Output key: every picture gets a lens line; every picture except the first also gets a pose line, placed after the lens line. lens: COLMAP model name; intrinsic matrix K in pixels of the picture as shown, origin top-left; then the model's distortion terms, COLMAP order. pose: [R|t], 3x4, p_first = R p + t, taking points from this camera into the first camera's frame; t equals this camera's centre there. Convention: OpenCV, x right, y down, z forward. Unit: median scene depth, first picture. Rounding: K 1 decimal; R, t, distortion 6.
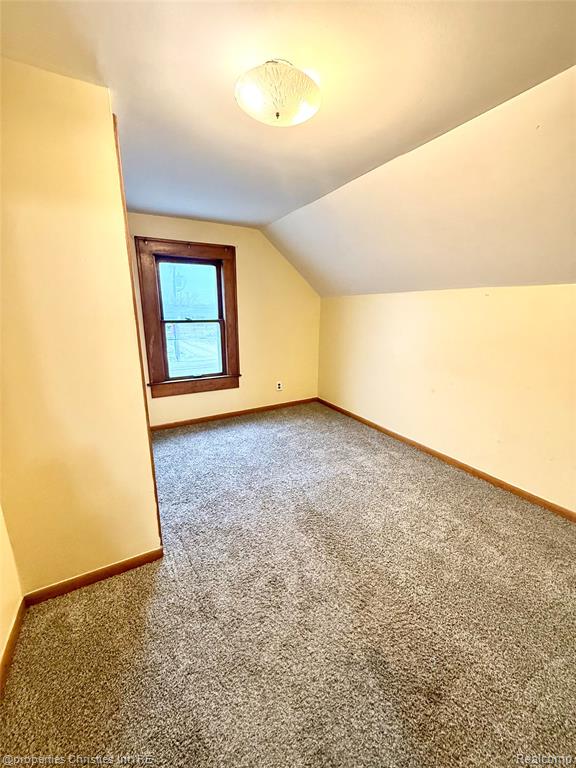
lens RADIAL K [[305.9, 0, 286.4], [0, 305.9, 381.2], [0, 0, 1]] dist [-0.002033, 0.000471]
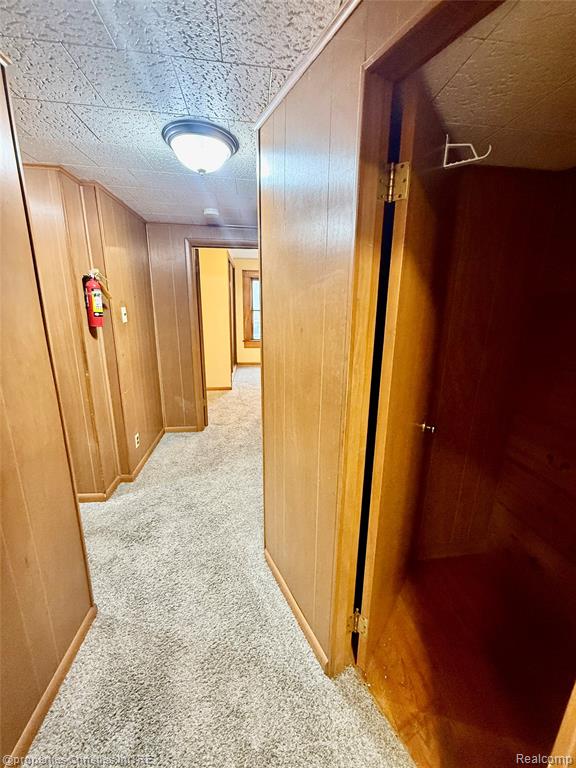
lens RADIAL K [[305.9, 0, 289.5], [0, 305.9, 381.1], [0, 0, 1]] dist [-0.002033, 0.000471]
pose [[0.926413, 0.104674, -0.361667, 0.578450], [-0.099147, 0.994496, 0.033863, 0.170672], [0.363221, 0.004487, 0.931692, -0.761208]]
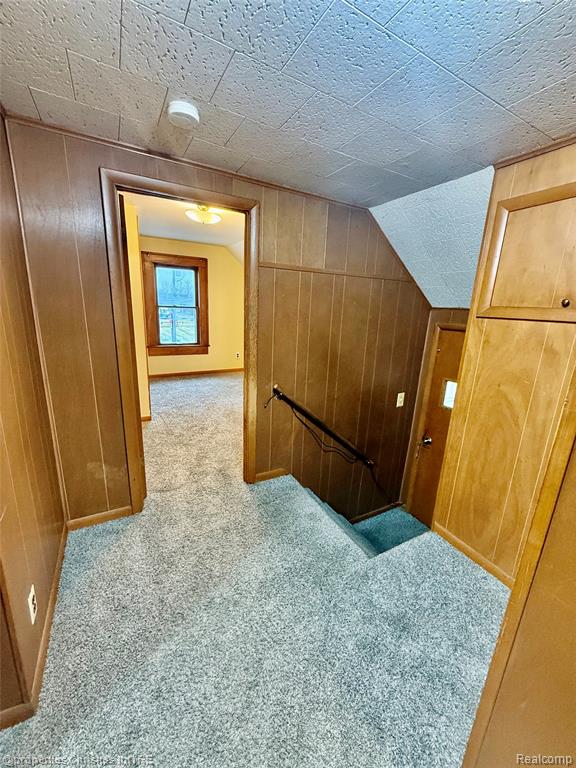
lens RADIAL K [[305.9, 0, 287.2], [0, 305.9, 381.7], [0, 0, 1]] dist [-0.002033, 0.000471]
pose [[0.999010, 0.042995, 0.011381, 0.234704], [-0.043189, 0.998917, 0.017332, 0.123156], [-0.010624, -0.017807, 0.999785, -0.522434]]
